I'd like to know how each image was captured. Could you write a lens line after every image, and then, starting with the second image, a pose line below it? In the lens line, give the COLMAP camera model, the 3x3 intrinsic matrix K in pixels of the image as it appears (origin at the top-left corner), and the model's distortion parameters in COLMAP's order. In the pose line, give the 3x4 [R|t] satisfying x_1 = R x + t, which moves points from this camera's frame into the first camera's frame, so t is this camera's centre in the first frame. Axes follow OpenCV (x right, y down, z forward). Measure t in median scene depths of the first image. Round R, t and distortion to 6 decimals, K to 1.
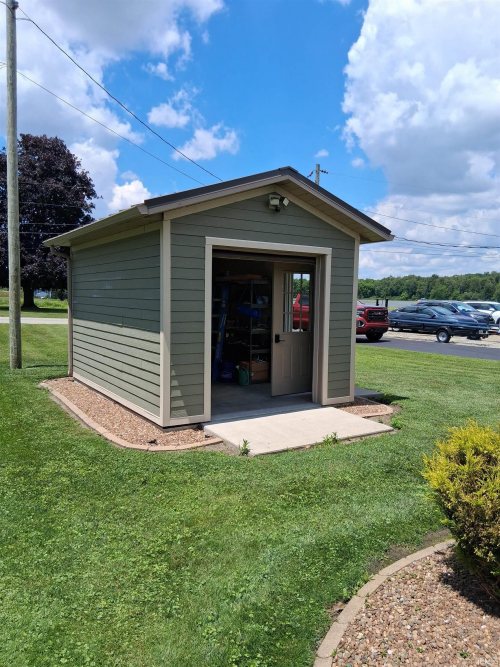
lens RADIAL K [[510.0, 0, 252.1], [0, 510.0, 332.9], [0, 0, 1]] dist [0.112452, -0.196869]
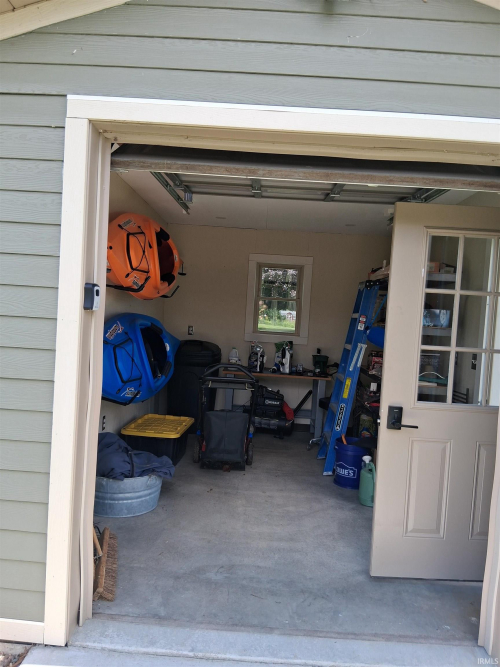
lens RADIAL K [[510.0, 0, 252.1], [0, 510.0, 332.9], [0, 0, 1]] dist [0.112452, -0.196869]
pose [[0.831871, 0.063705, -0.551301, 0.163581], [-0.094401, 0.995156, -0.027450, -0.029277], [0.546881, 0.074878, 0.833855, 0.642226]]
